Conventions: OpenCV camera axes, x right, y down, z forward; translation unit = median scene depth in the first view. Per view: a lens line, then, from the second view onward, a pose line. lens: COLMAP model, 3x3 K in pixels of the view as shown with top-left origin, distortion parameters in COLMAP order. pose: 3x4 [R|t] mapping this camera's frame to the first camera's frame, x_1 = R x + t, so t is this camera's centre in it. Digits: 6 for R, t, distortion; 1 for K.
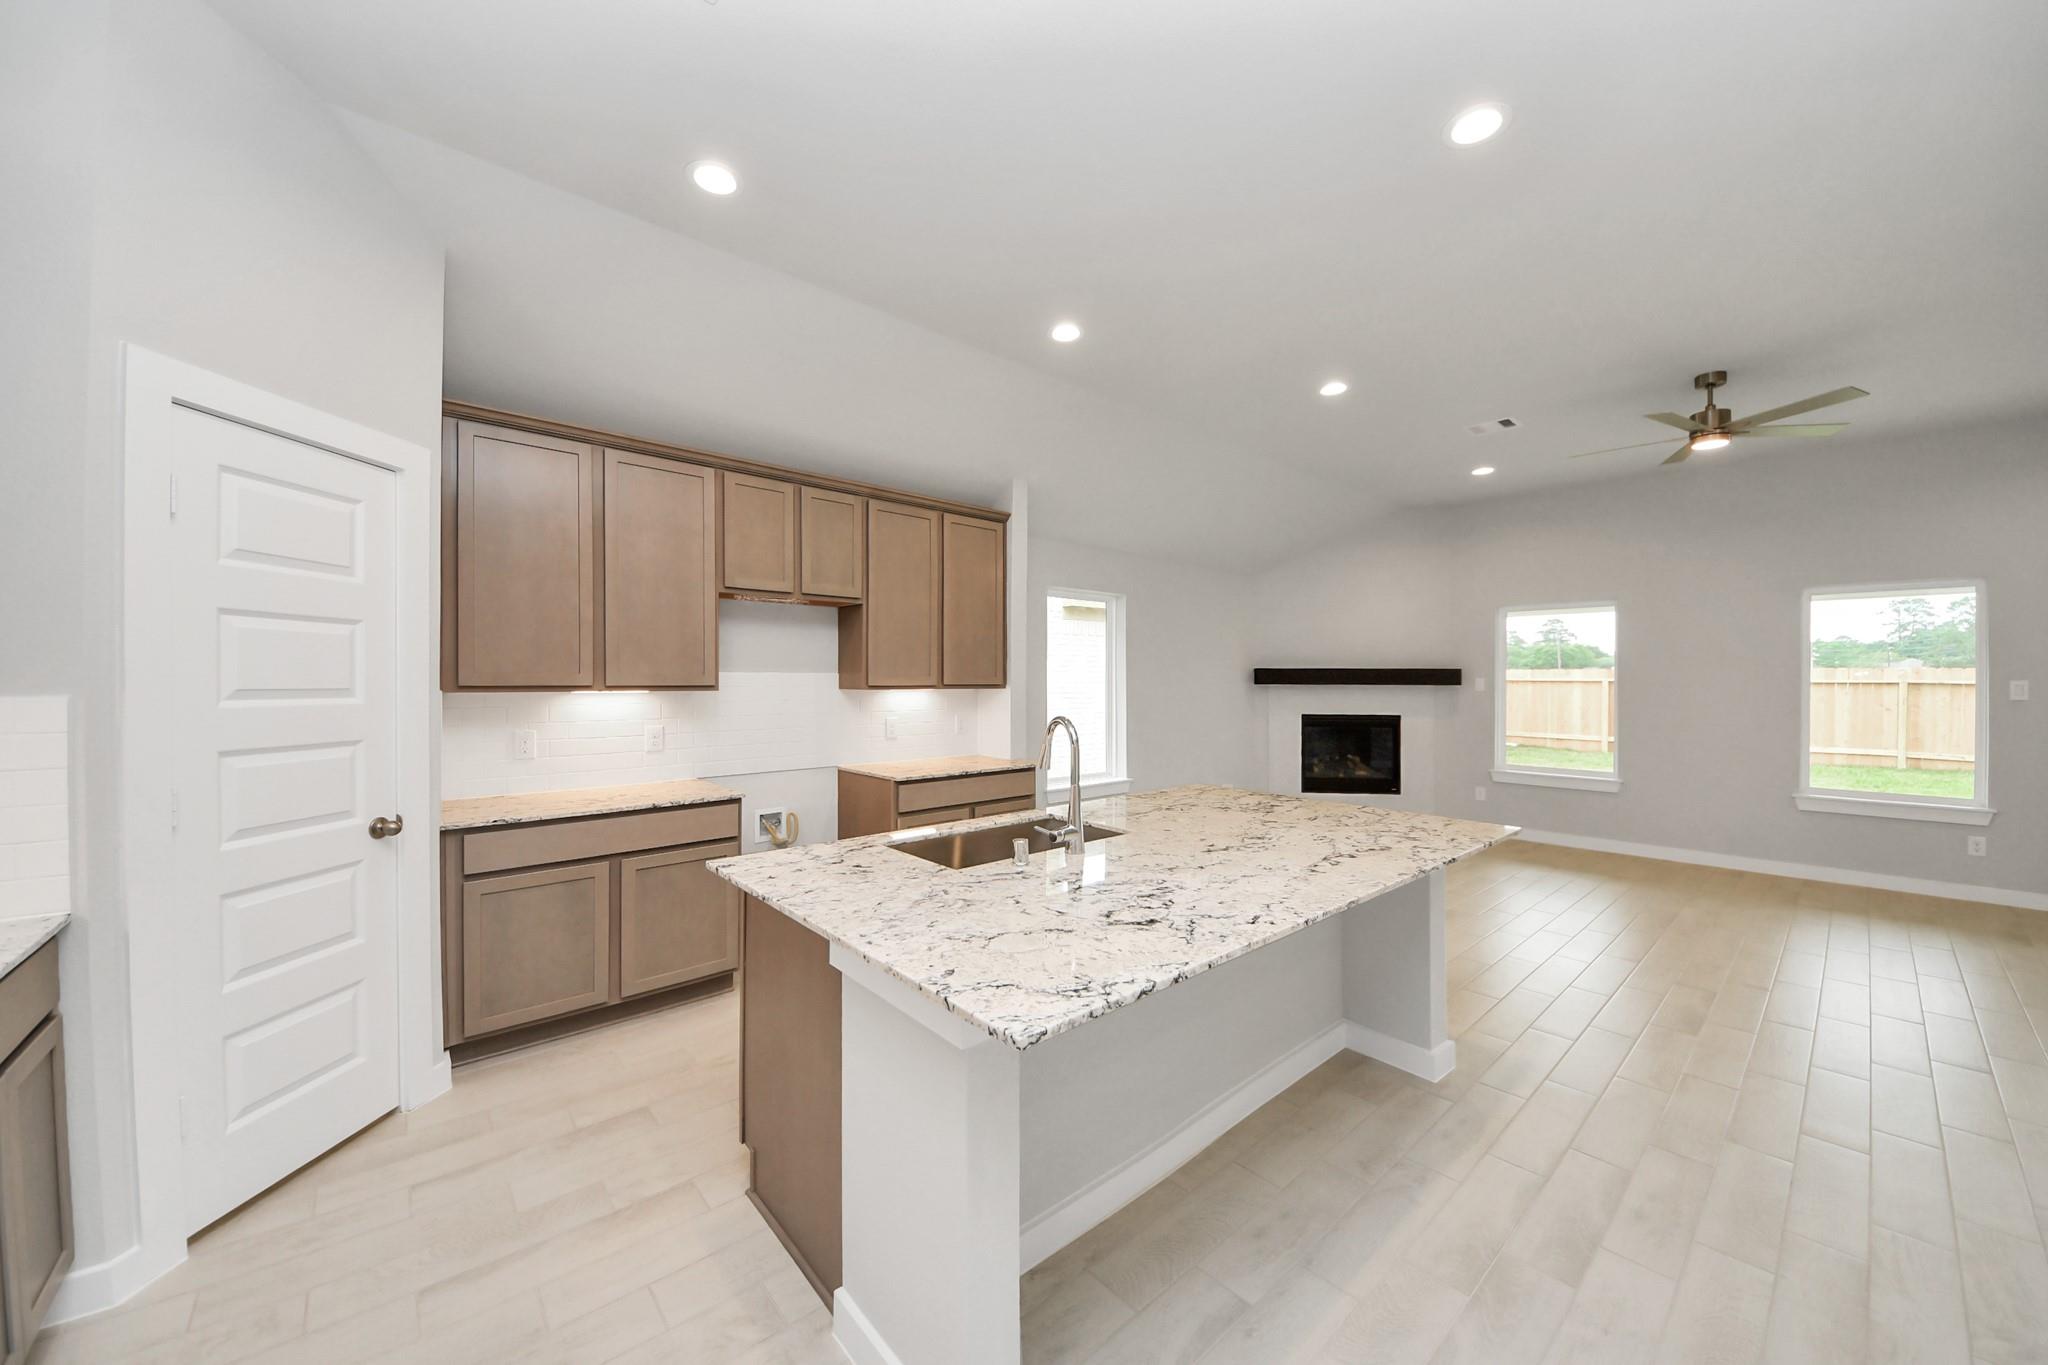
lens RADIAL K [[727.0, 0, 1023.6], [0, 727.0, 675.9], [0, 0, 1]] dist [0.023688, -0.015864]
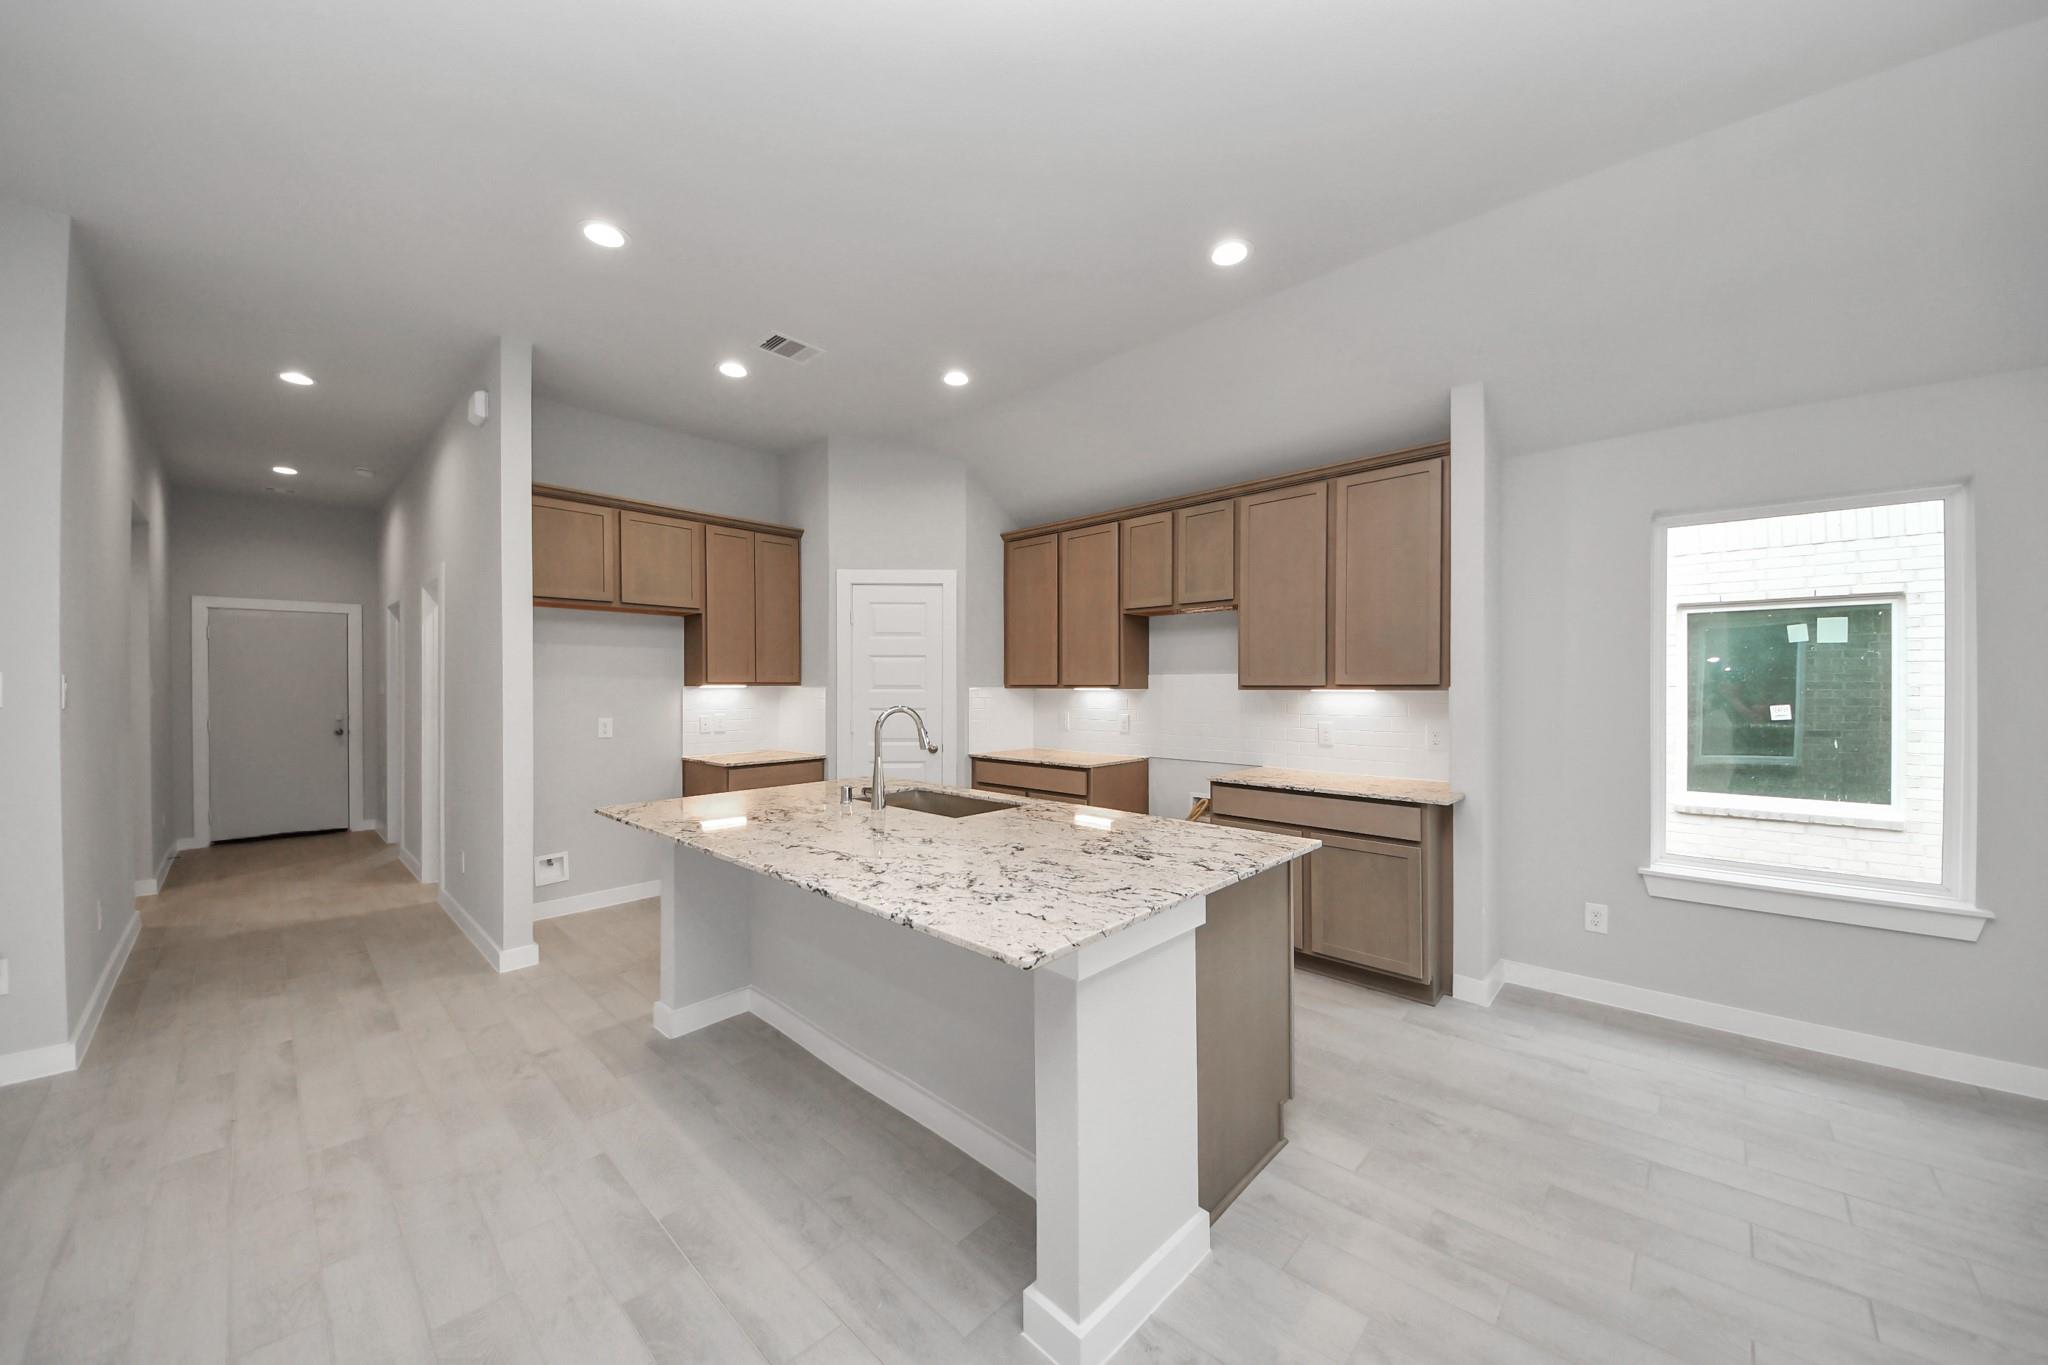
lens RADIAL K [[722.4, 0, 1024.0], [0, 722.4, 682.5], [0, 0, 1]] dist [0.027891, -0.018185]
pose [[0.095521, -0.006527, -0.995406, 0.841611], [0.006119, 0.999963, -0.005969, 0.014827], [0.995409, -0.005520, 0.095557, 0.685455]]
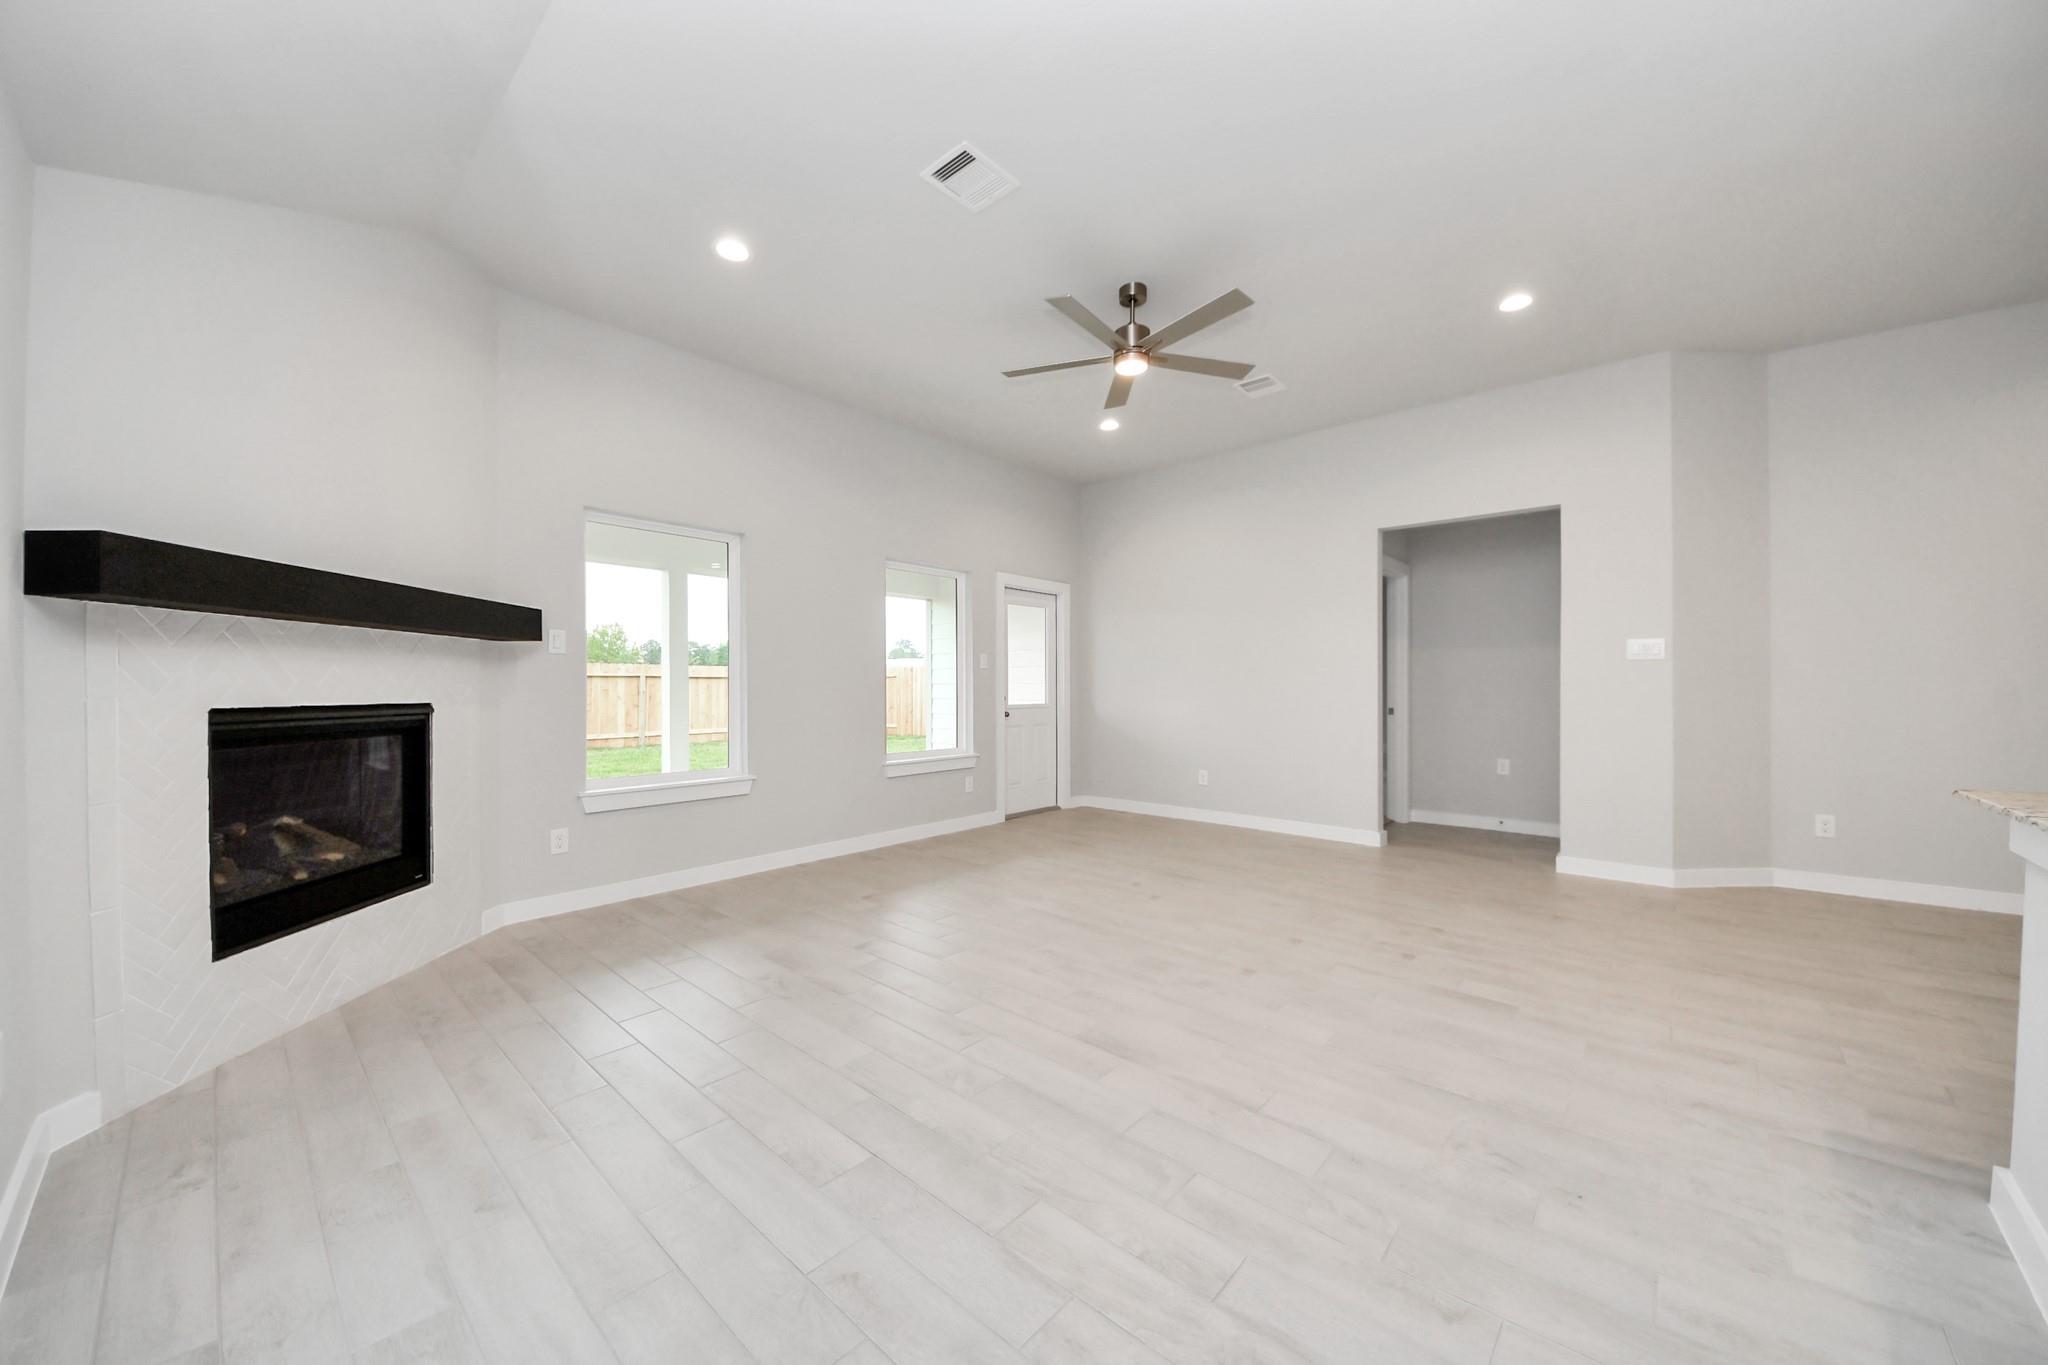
lens RADIAL K [[723.1, 0, 1022.7], [0, 723.1, 691.6], [0, 0, 1]] dist [0.017164, -0.012821]
pose [[-0.124327, -0.009477, 0.992196, 0.077267], [-0.003094, 0.999953, 0.009164, 0.083606], [-0.992236, -0.001930, -0.124351, 1.400155]]
